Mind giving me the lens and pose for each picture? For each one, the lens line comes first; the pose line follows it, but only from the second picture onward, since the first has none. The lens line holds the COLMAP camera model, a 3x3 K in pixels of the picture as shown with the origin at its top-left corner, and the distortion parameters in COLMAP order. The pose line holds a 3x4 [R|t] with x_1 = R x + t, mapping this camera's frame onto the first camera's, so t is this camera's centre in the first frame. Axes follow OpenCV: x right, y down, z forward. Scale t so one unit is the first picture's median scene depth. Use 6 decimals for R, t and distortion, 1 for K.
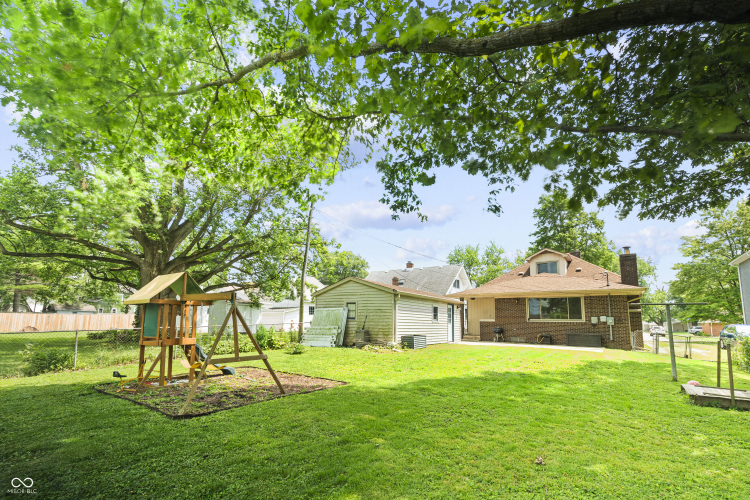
lens RADIAL K [[370.9, 0, 374.9], [0, 370.9, 324.0], [0, 0, 1]] dist [-0.001883, 0.000371]
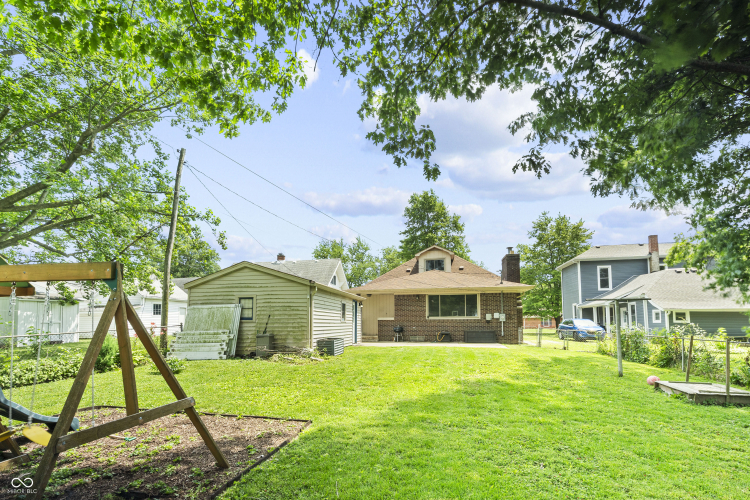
lens RADIAL K [[370.9, 0, 374.9], [0, 370.9, 324.0], [0, 0, 1]] dist [-0.001883, 0.000371]
pose [[0.914402, -0.020962, 0.404265, -0.111035], [0.019343, 0.999780, 0.008089, -0.004991], [-0.404346, 0.000424, 0.914606, 0.189866]]
